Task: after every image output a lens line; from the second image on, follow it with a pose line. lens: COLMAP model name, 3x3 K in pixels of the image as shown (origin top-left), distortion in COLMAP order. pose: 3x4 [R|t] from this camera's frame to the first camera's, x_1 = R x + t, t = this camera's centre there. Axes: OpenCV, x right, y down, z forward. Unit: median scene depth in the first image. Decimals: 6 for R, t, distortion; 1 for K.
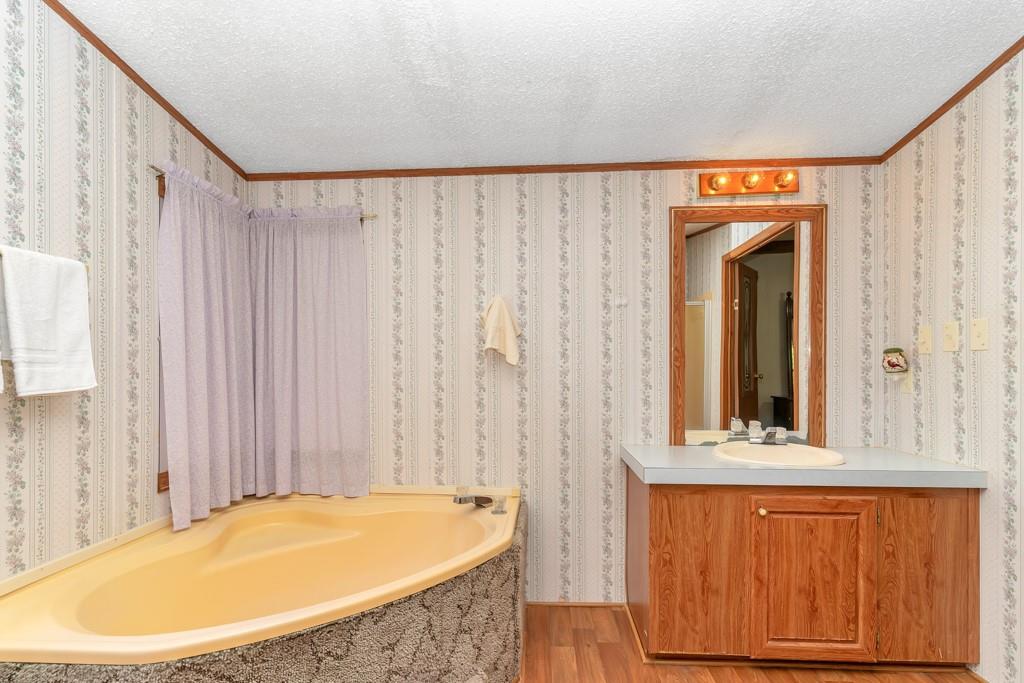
lens RADIAL K [[500.2, 0, 514.9], [0, 500.2, 371.7], [0, 0, 1]] dist [0.001085, 0.000203]
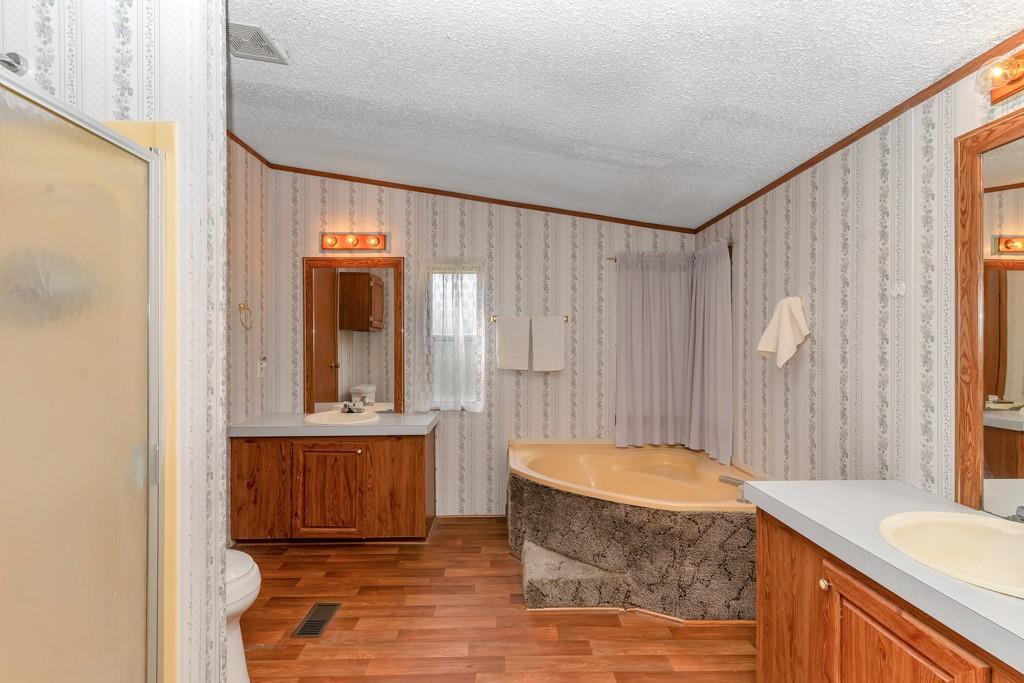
lens RADIAL K [[505.0, 0, 512.0], [0, 505.0, 341.5], [0, 0, 1]] dist [0.001173, 0.000274]
pose [[0.058510, -0.001807, -0.998285, 0.943267], [-0.007895, 0.999966, -0.002272, -0.057125], [0.998256, 0.008014, 0.058494, 0.383662]]
